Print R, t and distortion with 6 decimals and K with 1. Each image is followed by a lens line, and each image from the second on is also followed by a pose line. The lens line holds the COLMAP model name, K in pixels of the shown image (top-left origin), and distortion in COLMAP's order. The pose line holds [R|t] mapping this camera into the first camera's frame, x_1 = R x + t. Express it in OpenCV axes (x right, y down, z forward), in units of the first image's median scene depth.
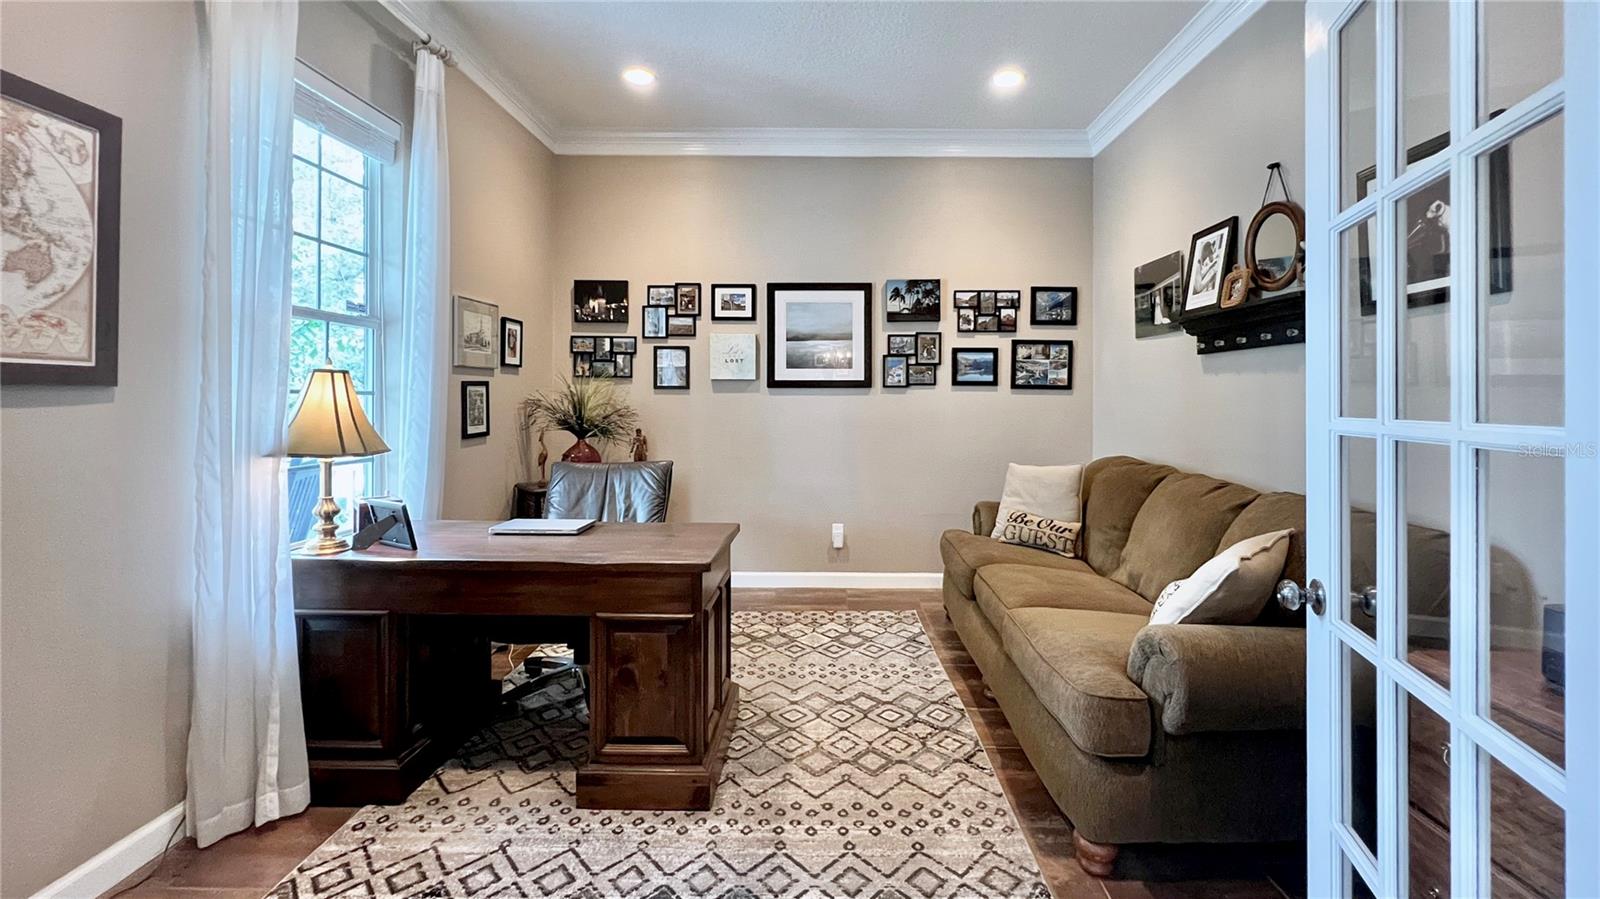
lens RADIAL K [[650.8, 0, 819.7], [0, 650.8, 397.2], [0, 0, 1]] dist [-0.001028, 0.000880]
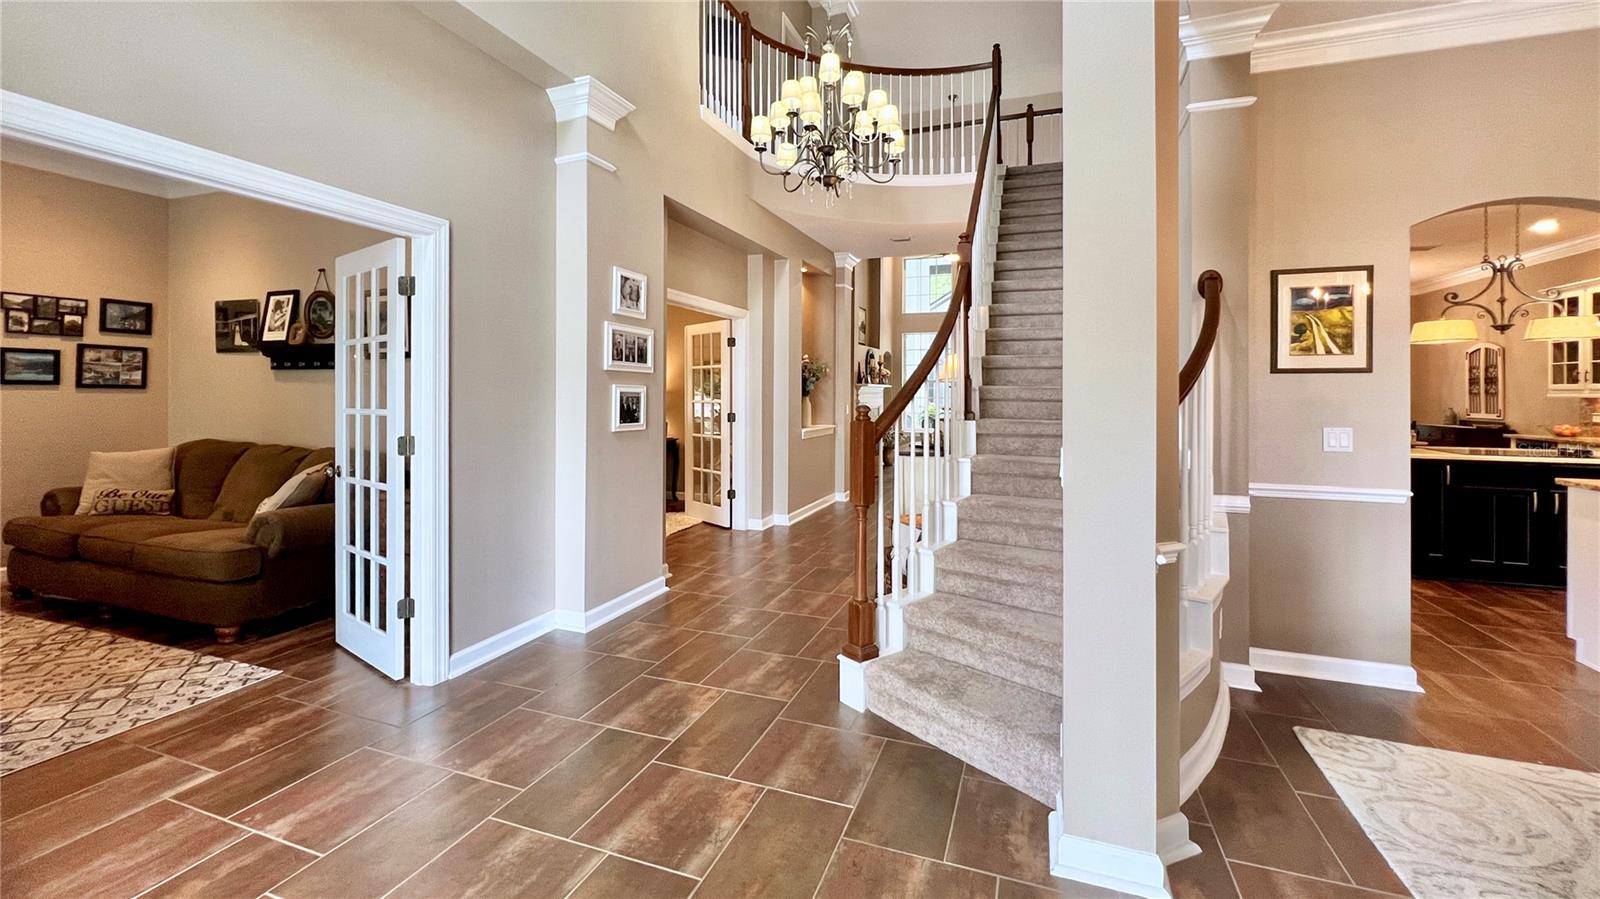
lens RADIAL K [[650.8, 0, 808.0], [0, 650.8, 394.1], [0, 0, 1]] dist [-0.001028, 0.000880]
pose [[0.306469, -0.001701, 0.951879, -0.497342], [-0.009398, 0.999944, 0.004813, -0.025224], [-0.951834, -0.010421, 0.306436, -0.689566]]
